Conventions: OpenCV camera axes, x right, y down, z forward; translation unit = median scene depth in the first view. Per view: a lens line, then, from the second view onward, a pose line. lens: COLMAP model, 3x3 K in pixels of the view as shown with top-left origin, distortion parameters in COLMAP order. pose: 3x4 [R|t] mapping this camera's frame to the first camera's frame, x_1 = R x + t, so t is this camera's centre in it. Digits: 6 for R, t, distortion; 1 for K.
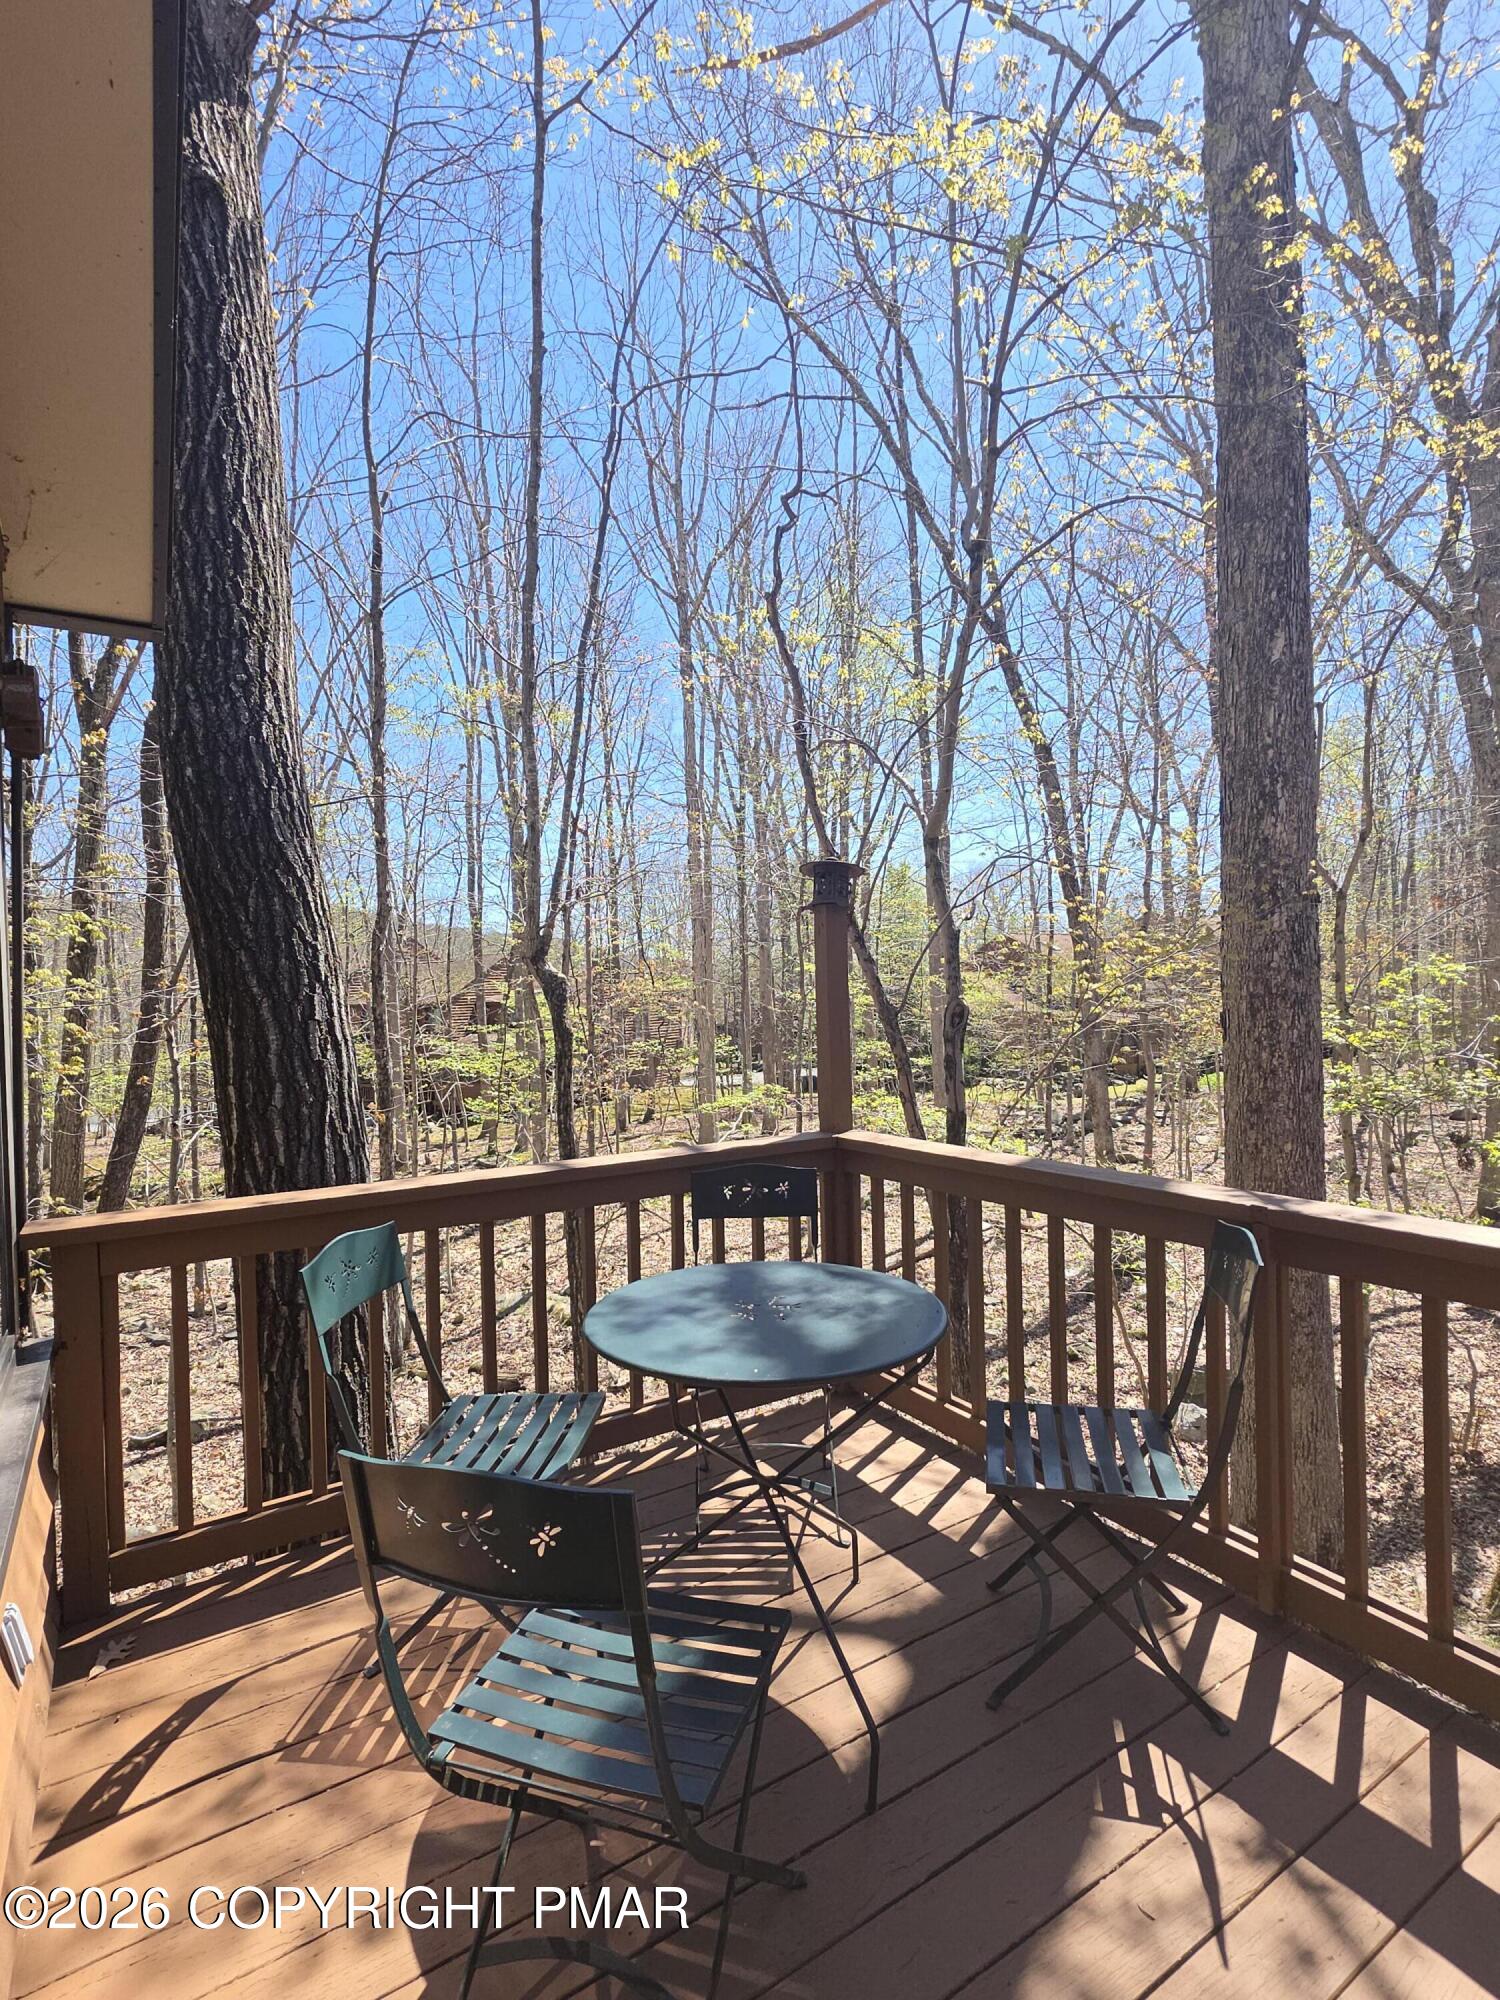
lens RADIAL K [[973.2, 0, 752.5], [0, 973.2, 1001.7], [0, 0, 1]] dist [-0.005459, 0.002600]
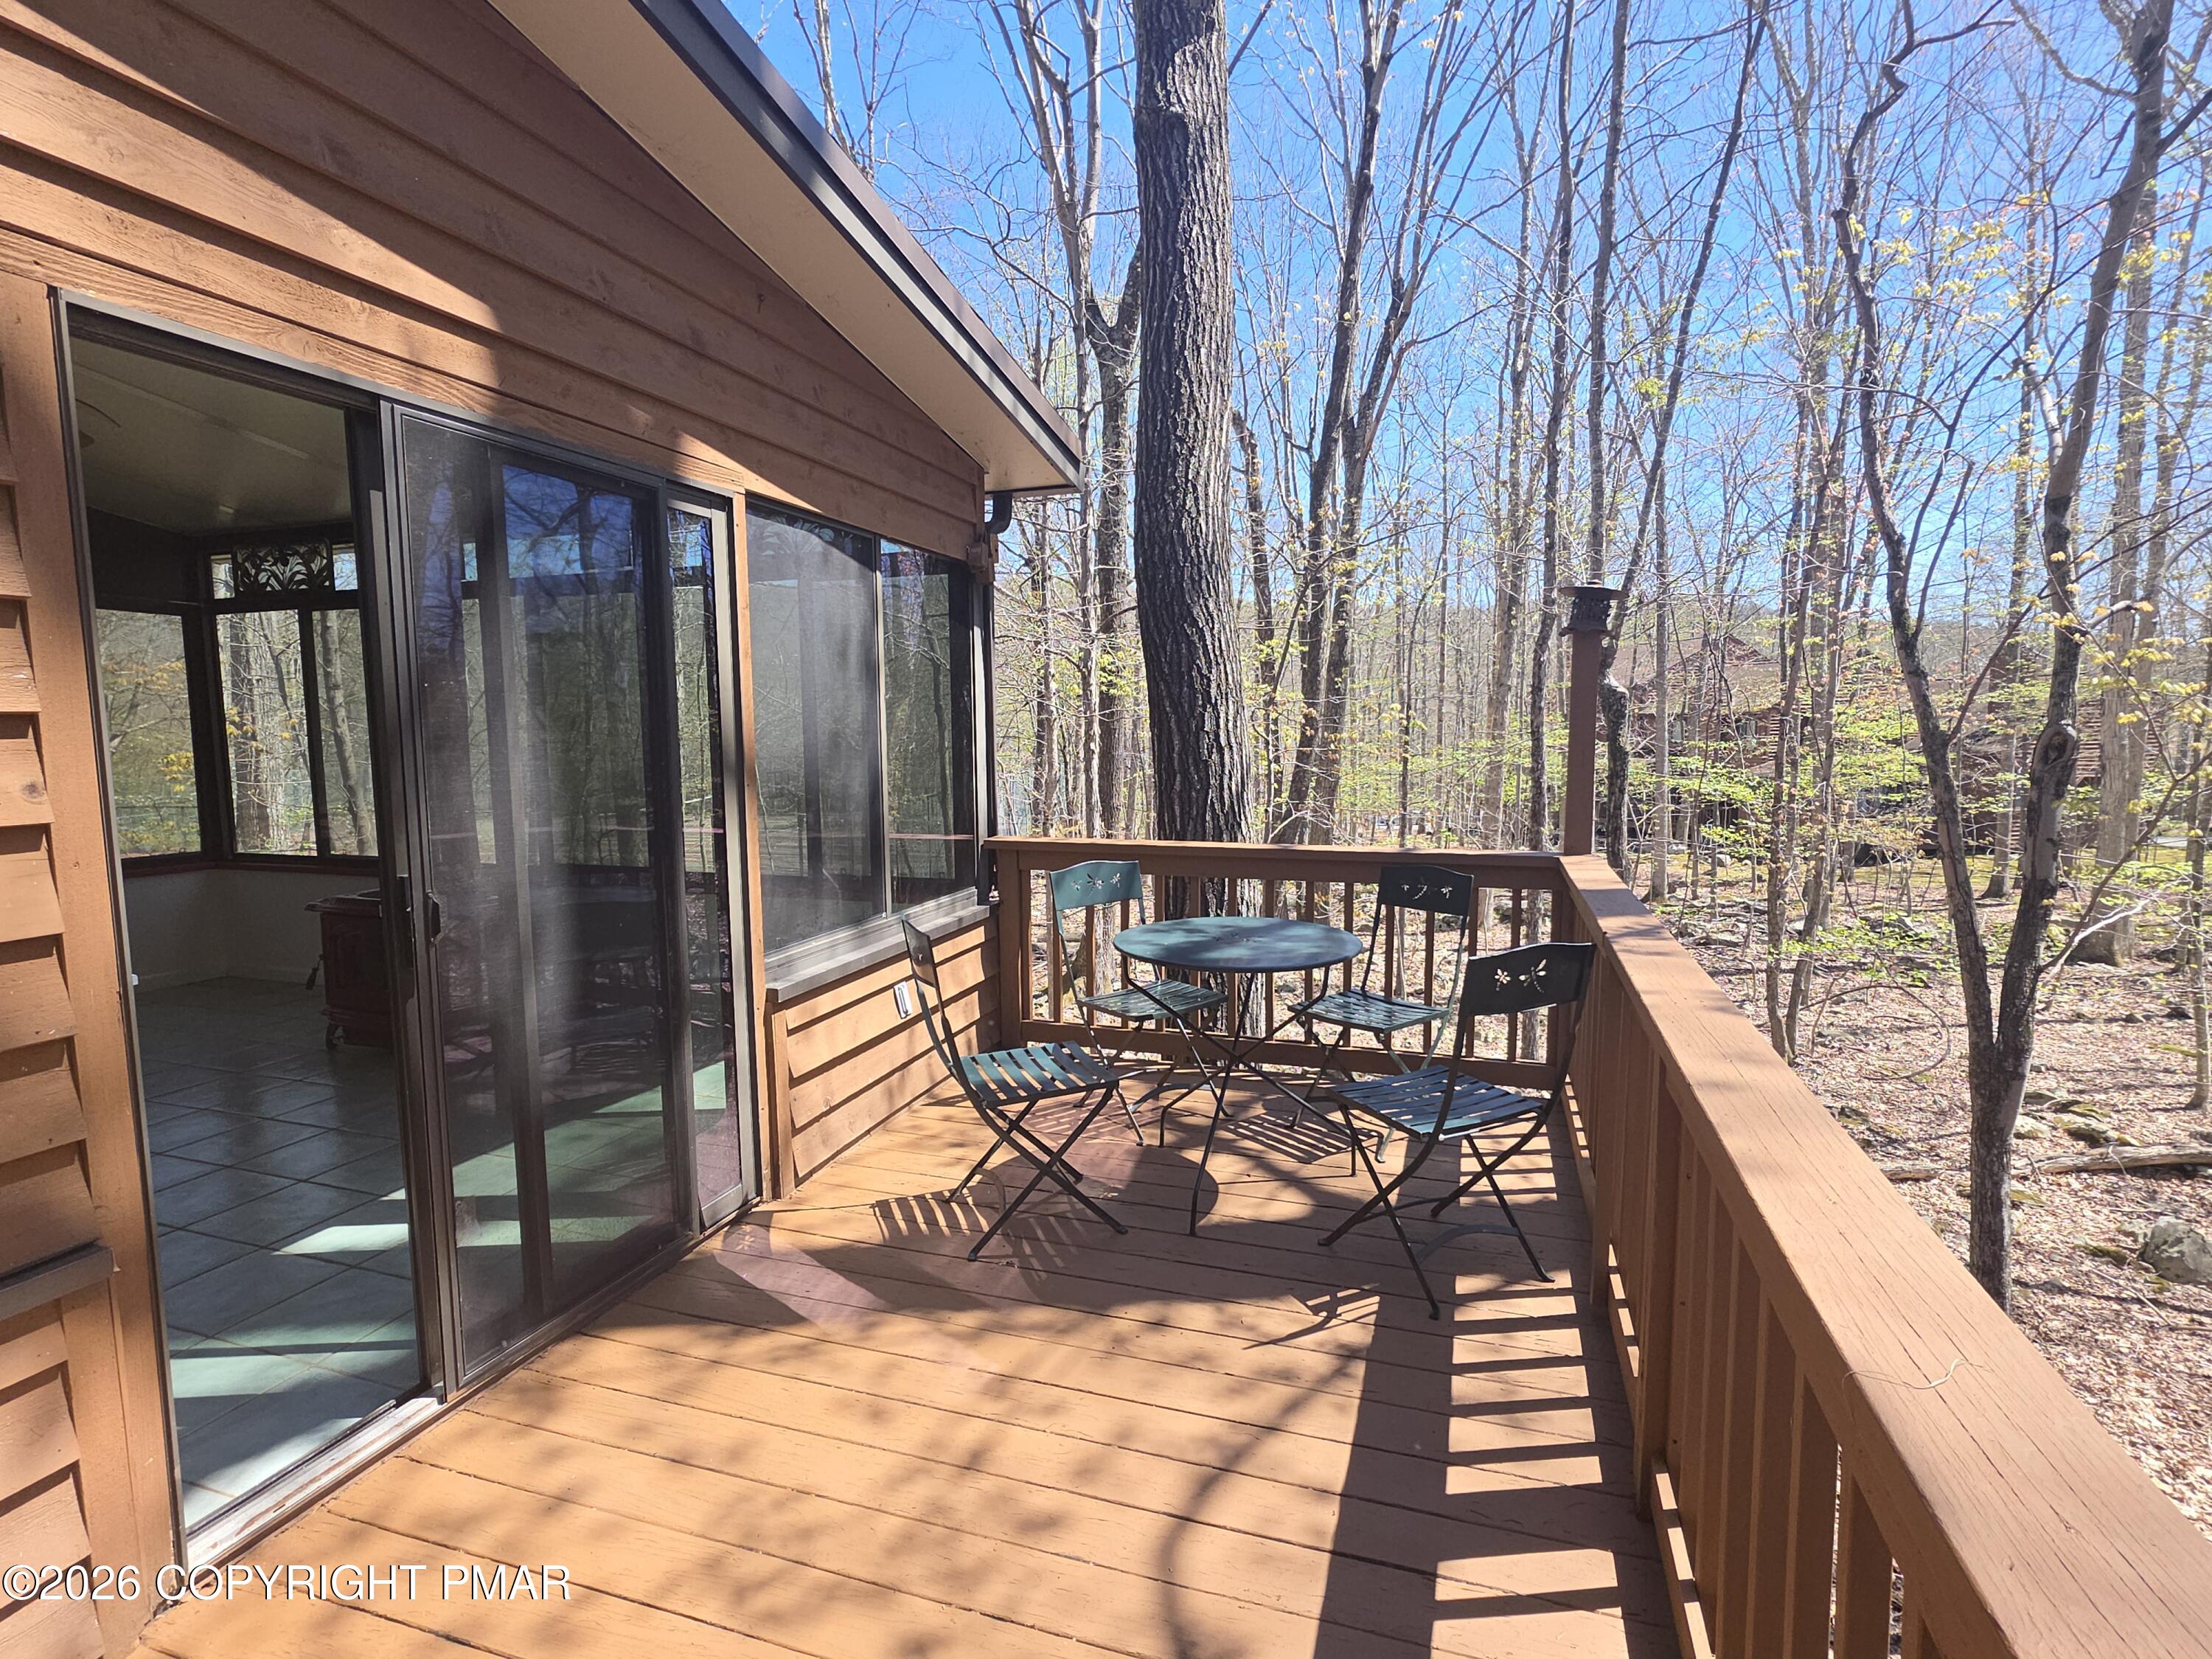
lens RADIAL K [[1076.3, 0, 1127.3], [0, 1076.3, 827.0], [0, 0, 1]] dist [-0.005459, 0.002600]
pose [[0.632913, 0.087047, -0.769314, 0.674605], [-0.009209, 0.994436, 0.104943, -0.004744], [0.774168, -0.059335, 0.630193, -0.071339]]
